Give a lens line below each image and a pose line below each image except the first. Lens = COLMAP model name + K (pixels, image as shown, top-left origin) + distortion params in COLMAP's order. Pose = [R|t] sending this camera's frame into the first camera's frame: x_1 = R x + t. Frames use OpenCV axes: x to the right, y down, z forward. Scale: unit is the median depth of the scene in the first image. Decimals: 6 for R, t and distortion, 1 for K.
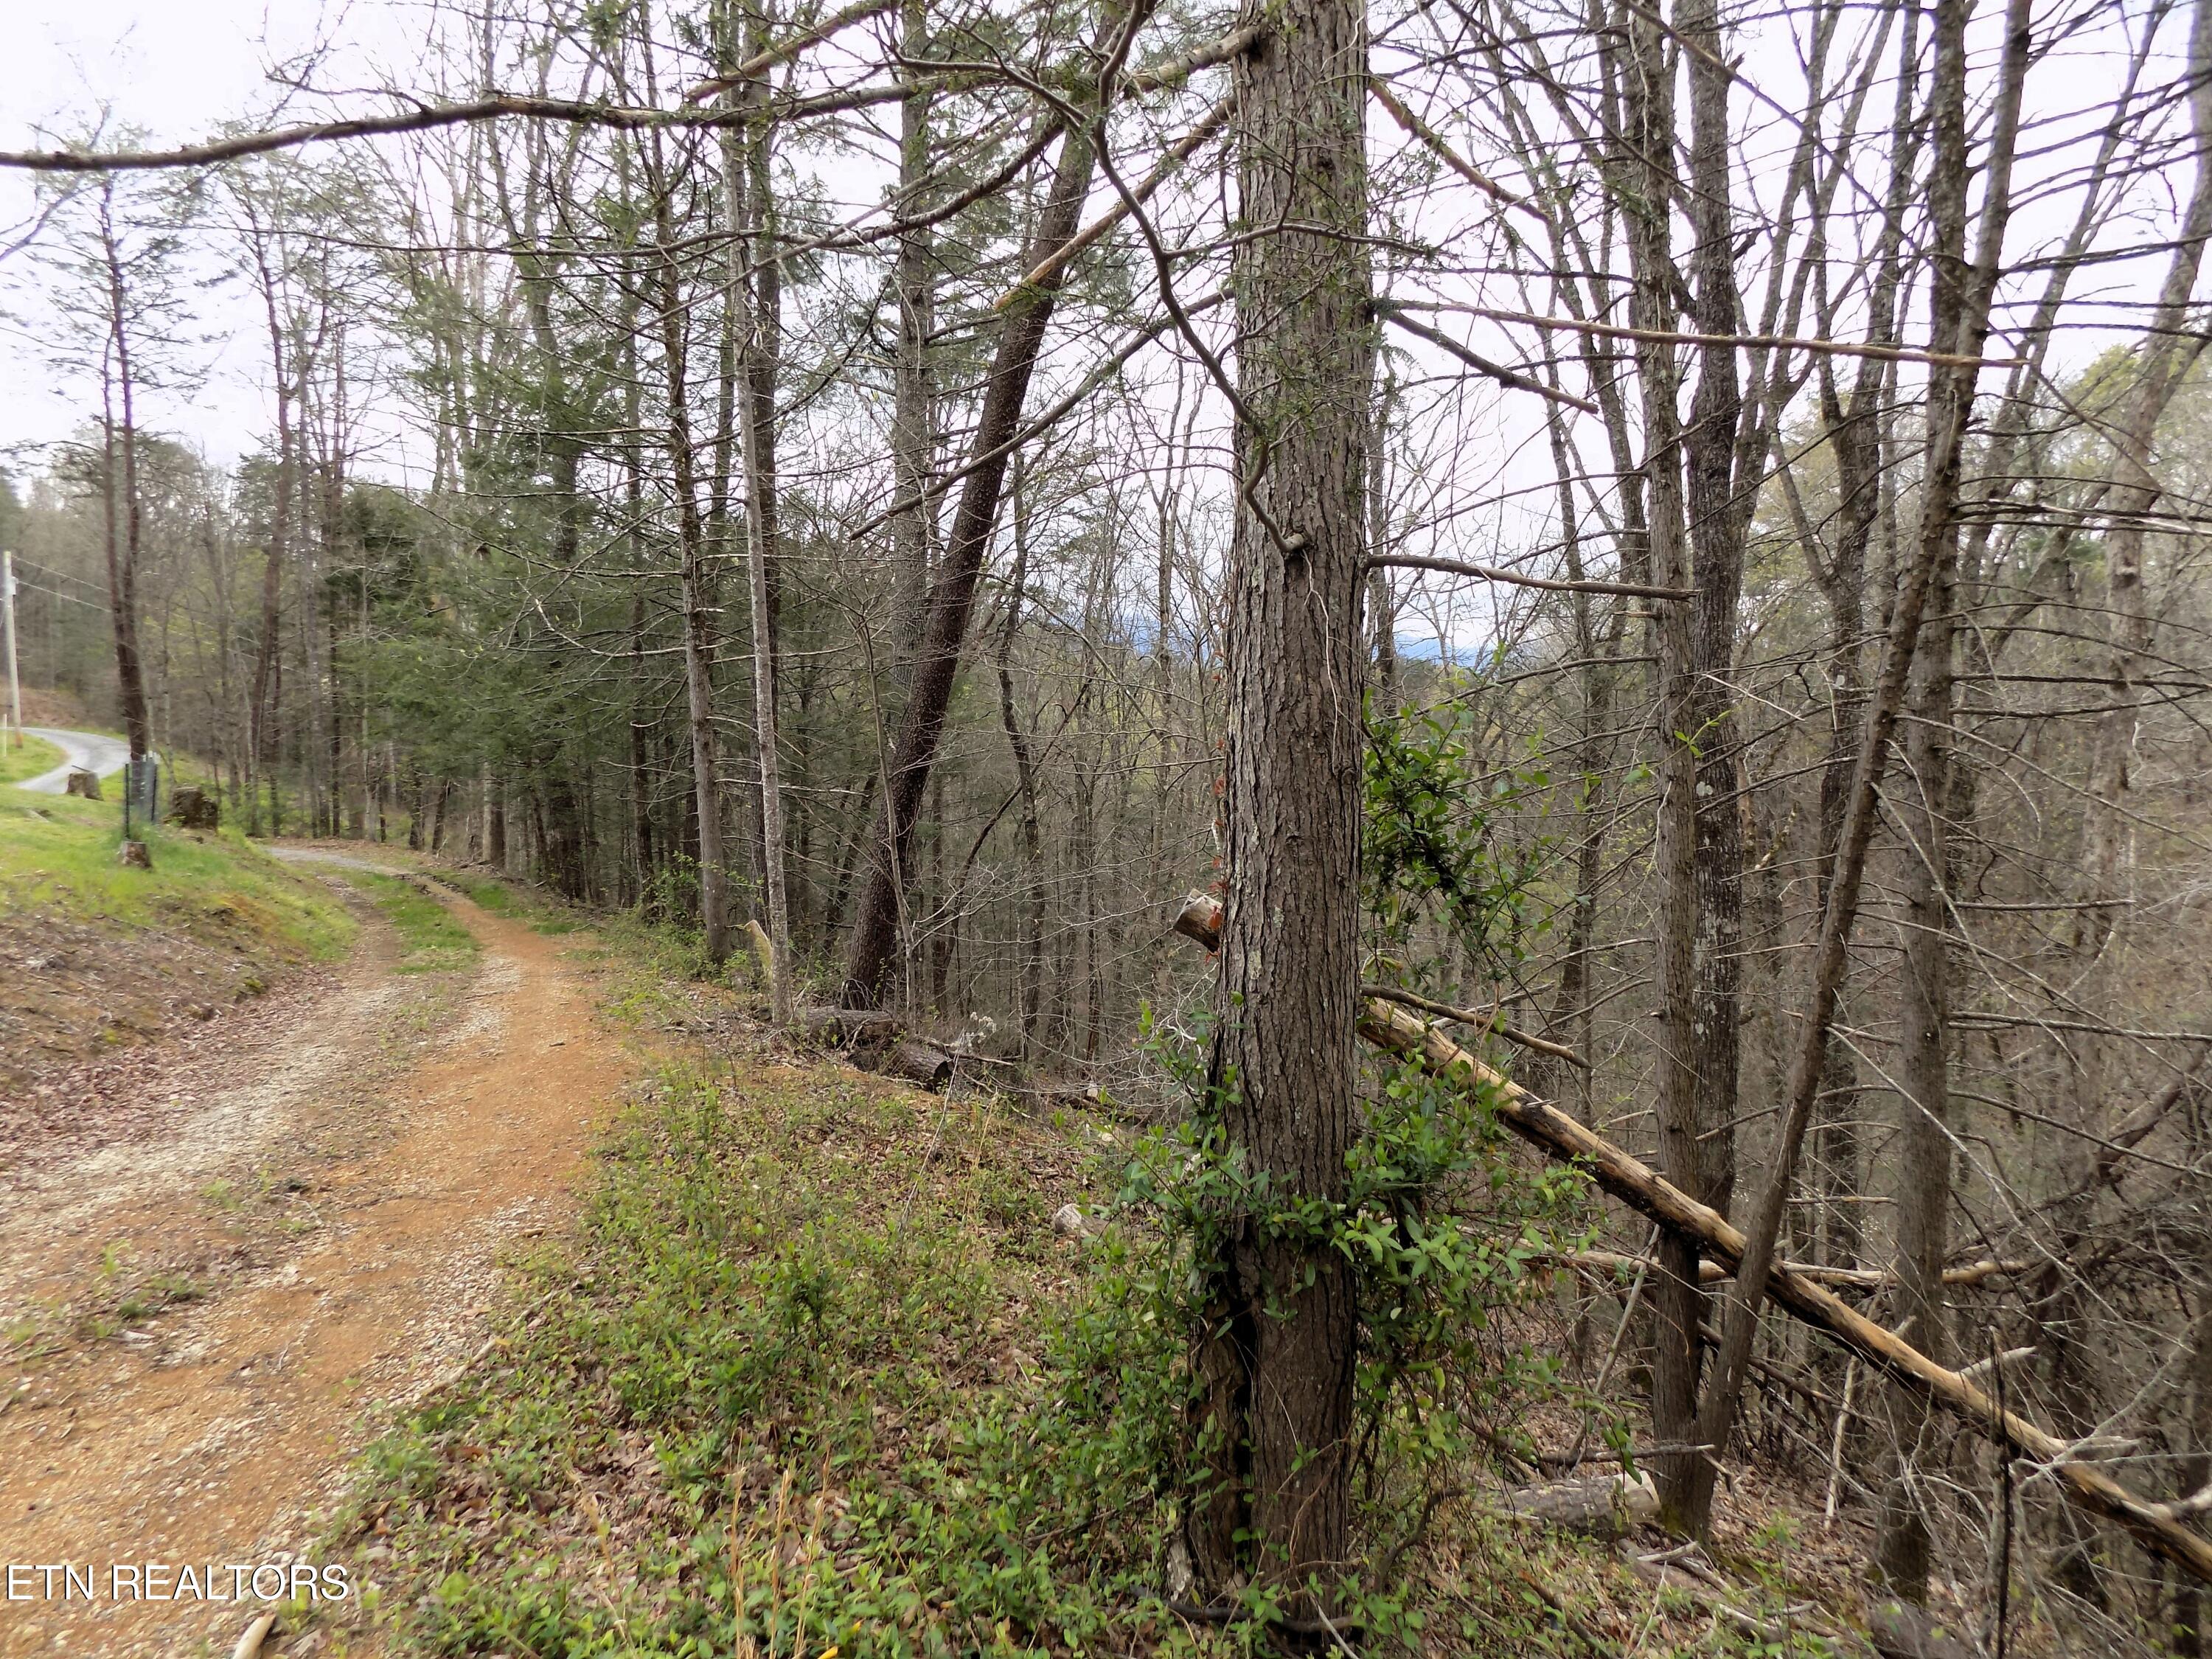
lens RADIAL K [[1498.7, 0, 1106.0], [0, 1498.7, 829.5], [0, 0, 1]] dist [-0.050896, 0.073452]
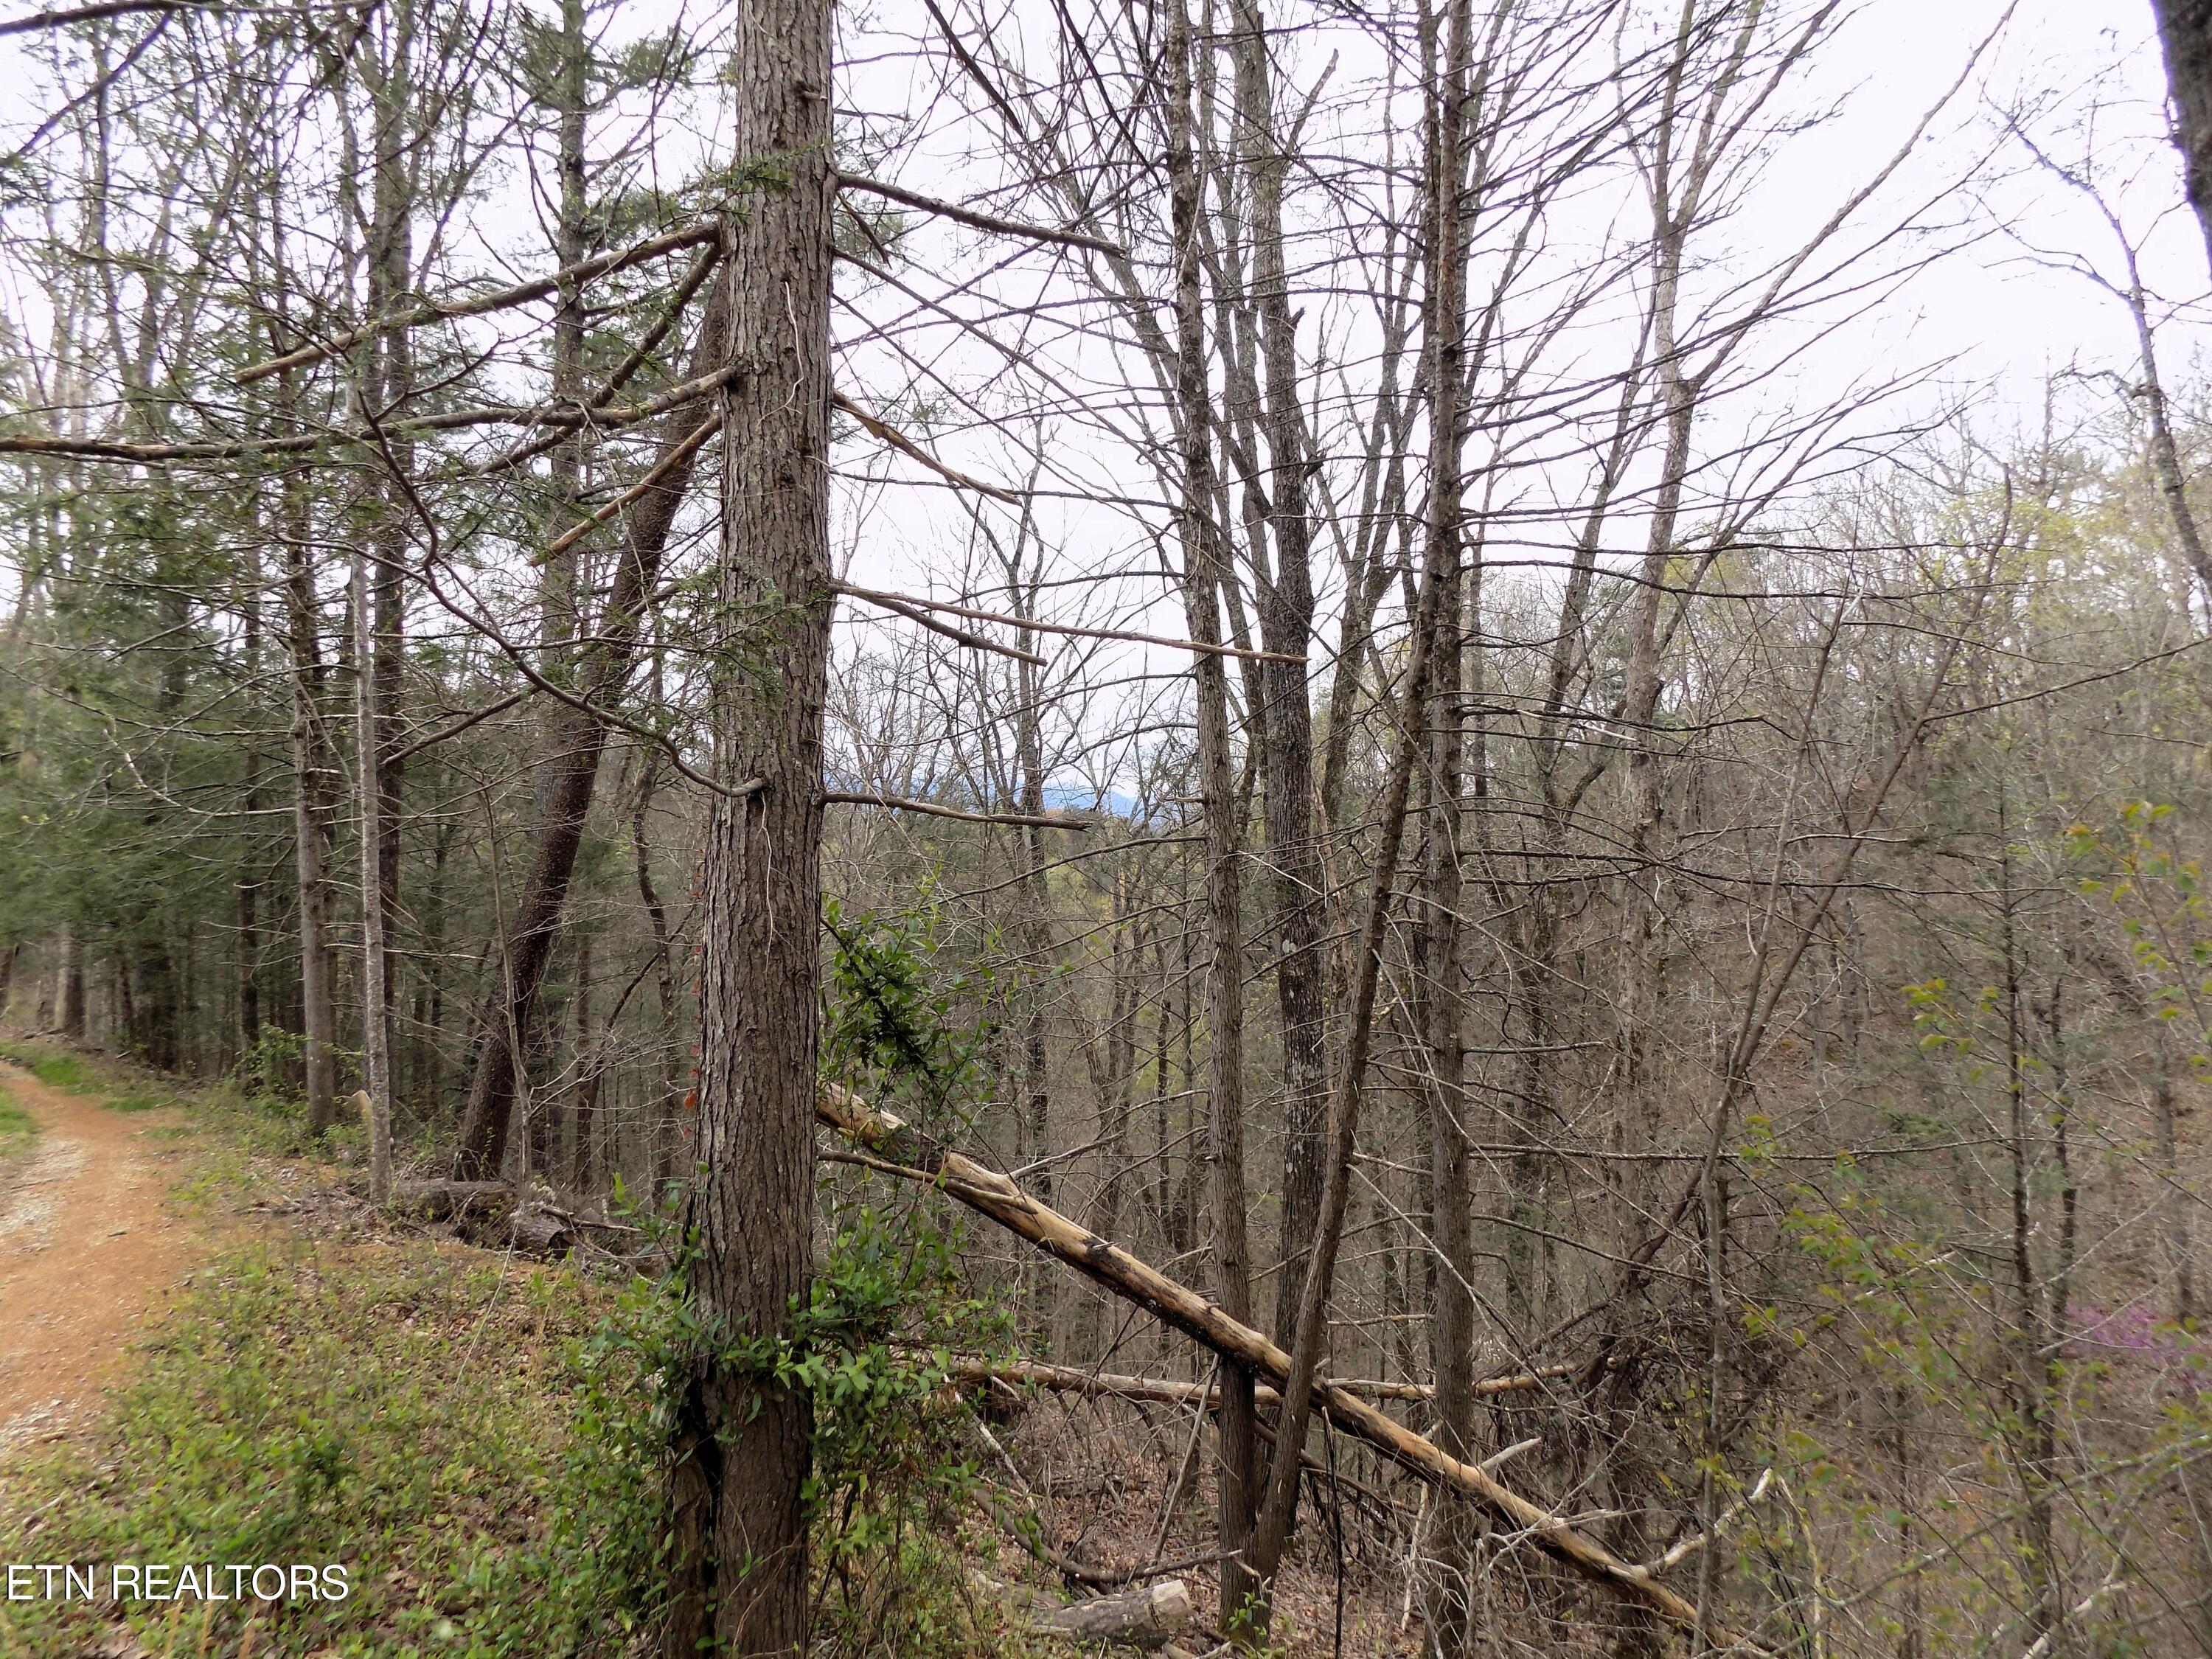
lens RADIAL K [[1508.7, 0, 1113.5], [0, 1508.7, 818.7], [0, 0, 1]] dist [-0.059813, 0.069259]
pose [[0.977323, 0.006386, 0.211658, 0.057650], [0.015630, 0.994643, -0.102179, -0.013430], [-0.211177, 0.103170, 0.971988, -0.094174]]
